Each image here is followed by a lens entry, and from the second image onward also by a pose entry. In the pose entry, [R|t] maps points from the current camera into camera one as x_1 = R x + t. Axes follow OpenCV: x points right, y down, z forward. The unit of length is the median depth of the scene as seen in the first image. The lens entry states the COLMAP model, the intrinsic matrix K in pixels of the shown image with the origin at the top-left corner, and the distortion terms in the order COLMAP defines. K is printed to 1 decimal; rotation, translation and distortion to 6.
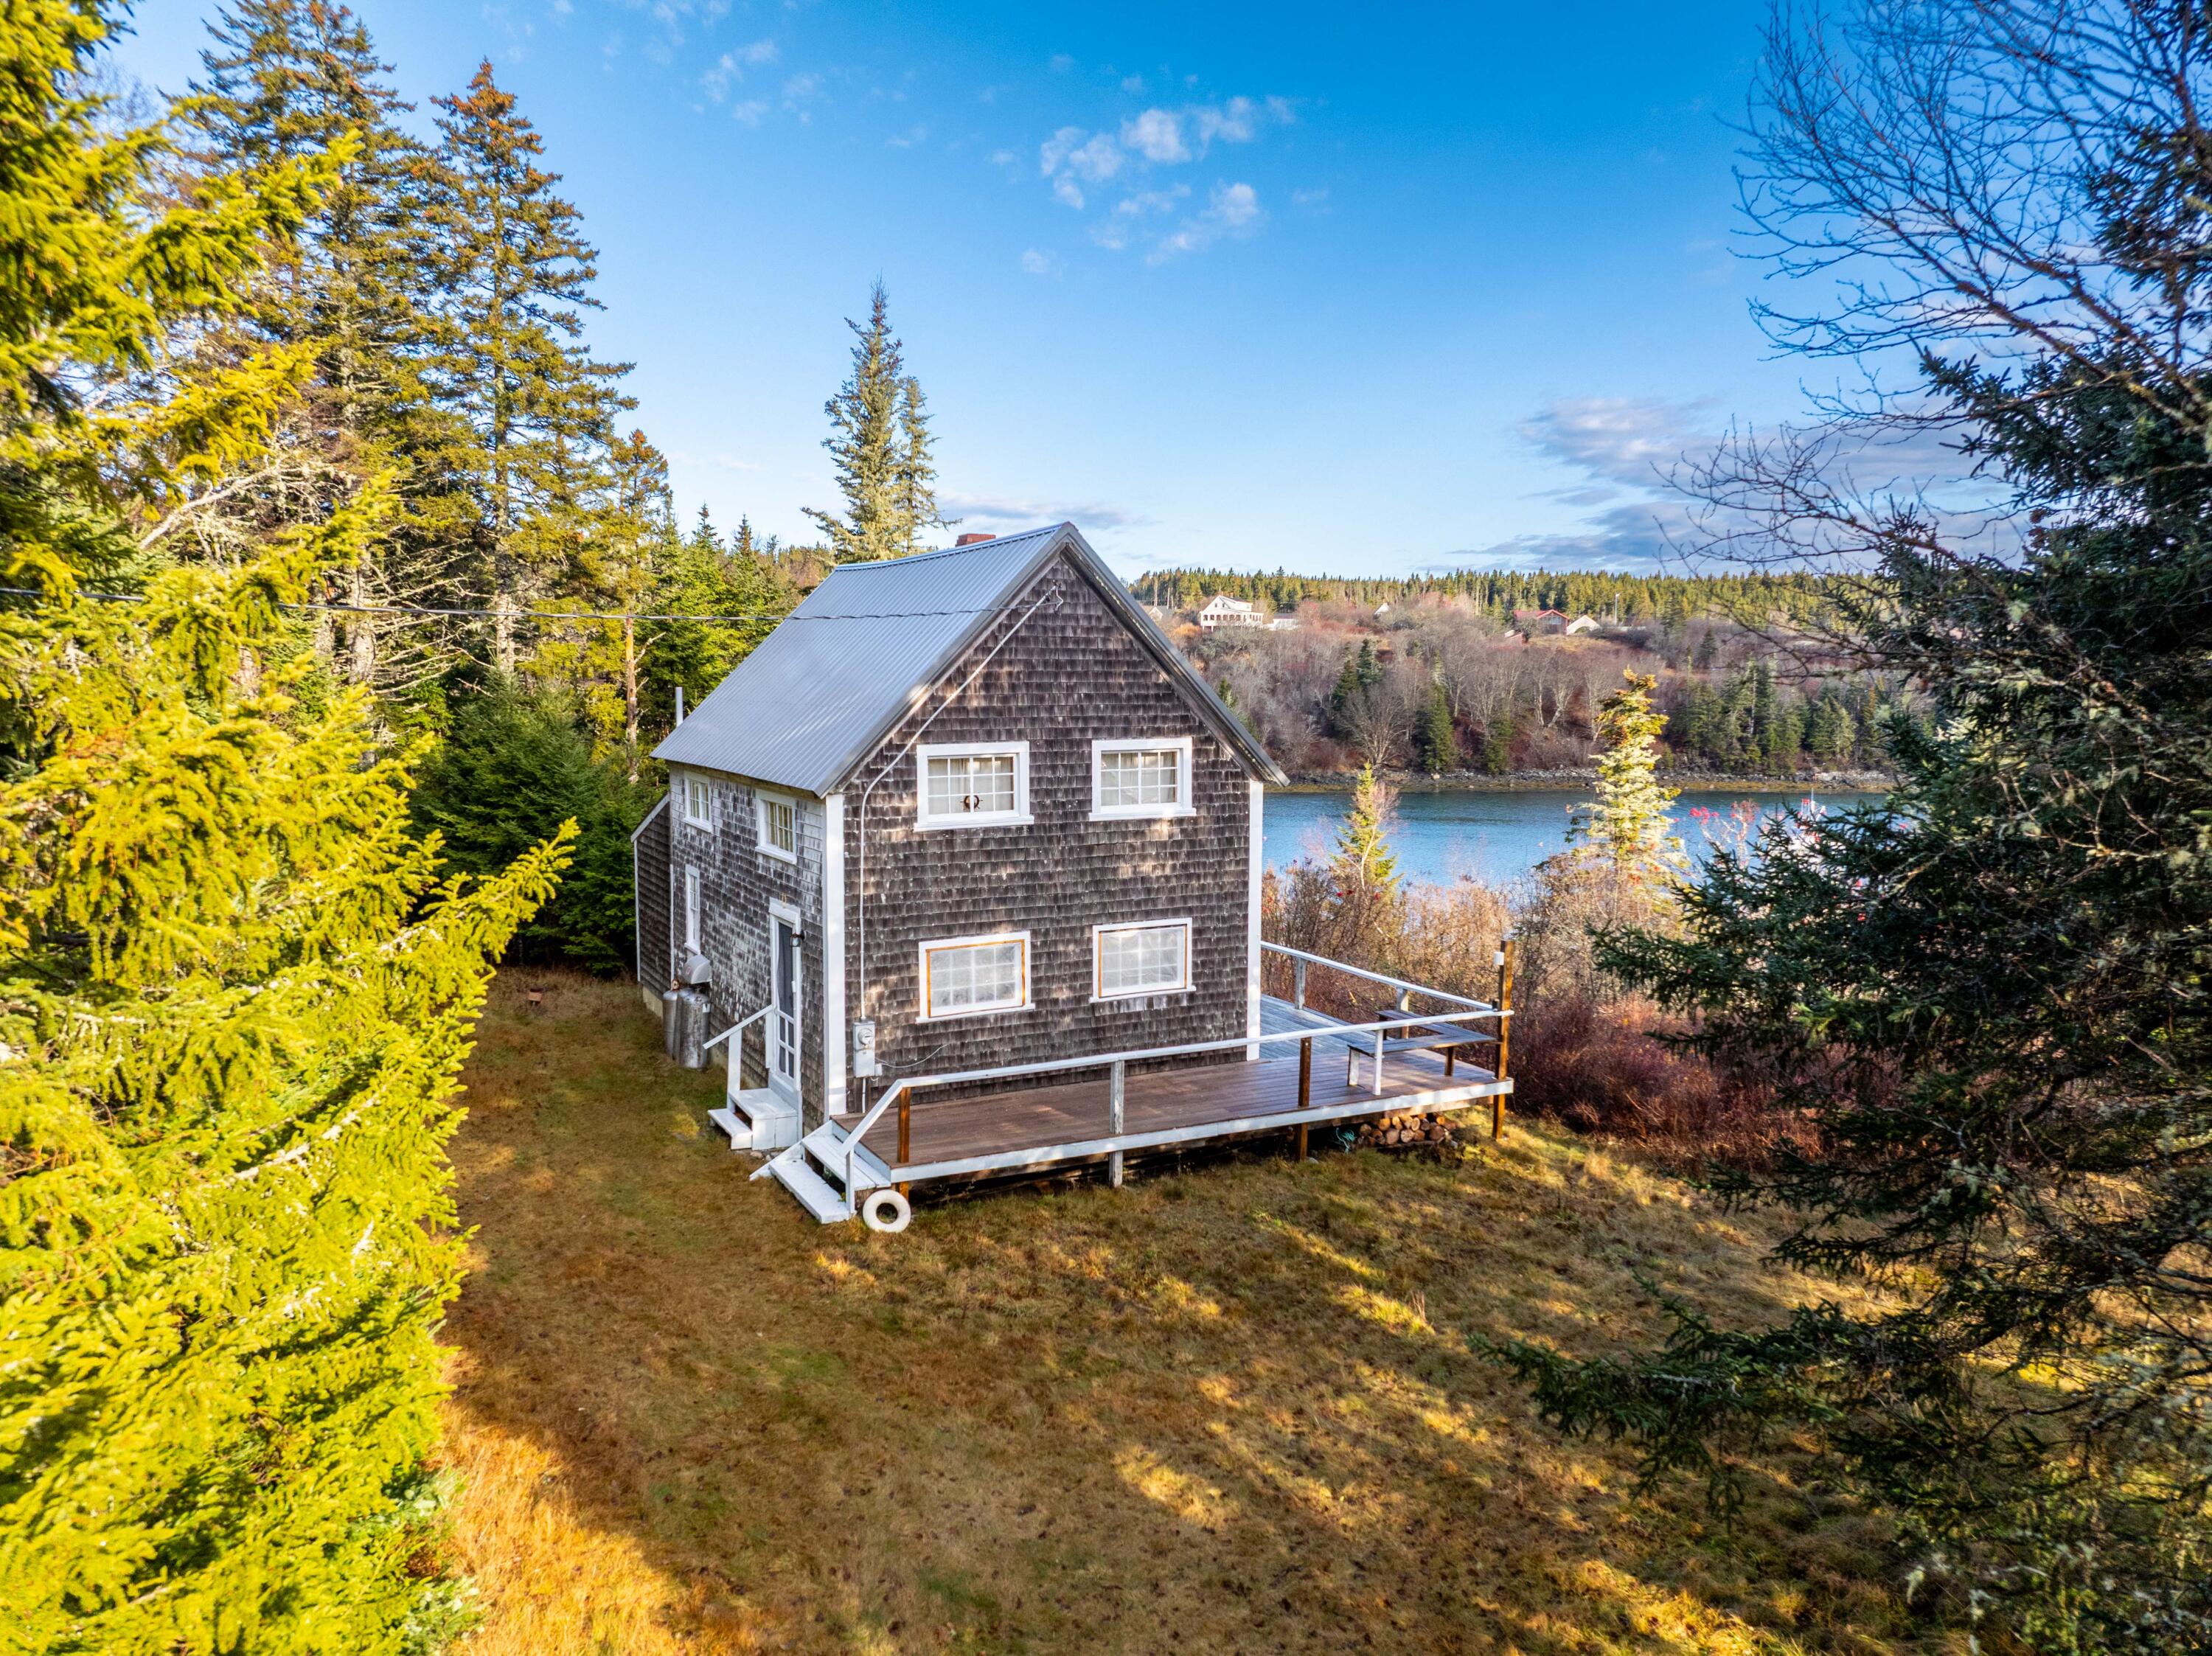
lens RADIAL K [[1567.4, 0, 1119.2], [0, 1567.4, 817.2], [0, 0, 1]] dist [-0.043919, 0.013618]
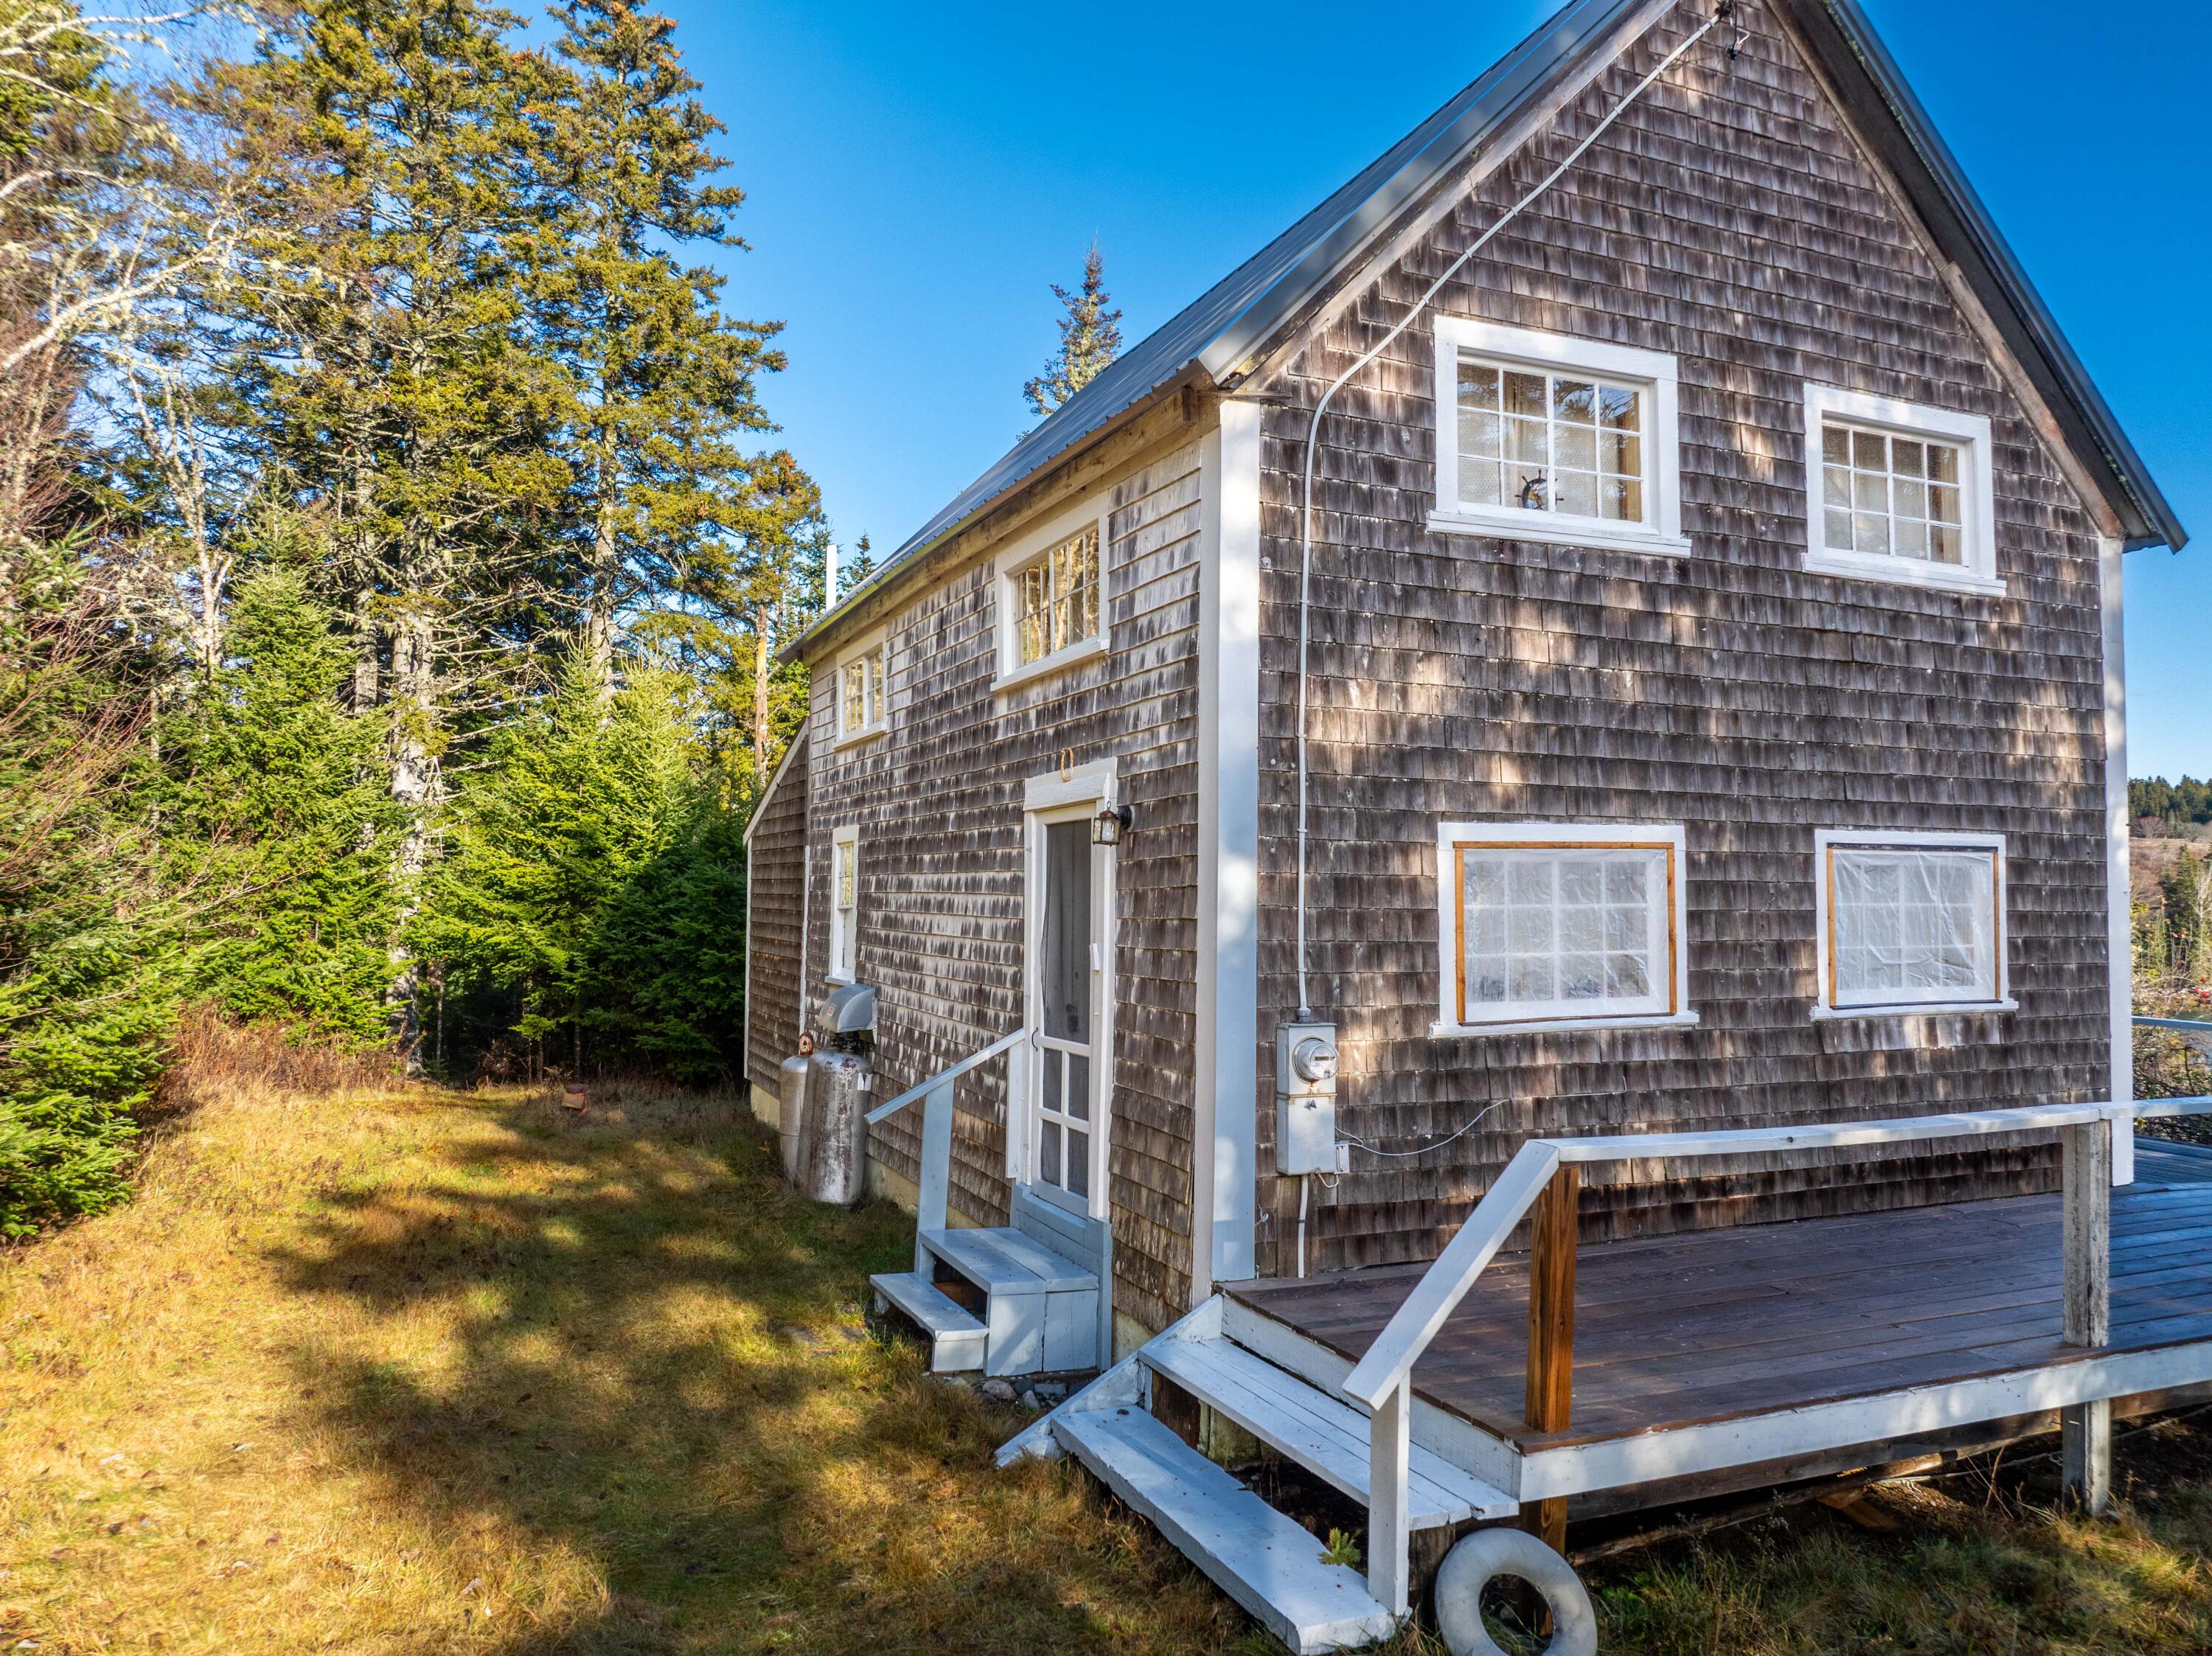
lens RADIAL K [[1567.4, 0, 1114.9], [0, 1567.4, 825.1], [0, 0, 1]] dist [-0.043919, 0.013618]
pose [[0.996051, -0.001620, -0.088764, -0.163898], [-0.010697, 0.990360, -0.138102, 0.127644], [0.088132, 0.138506, 0.986432, 0.587929]]
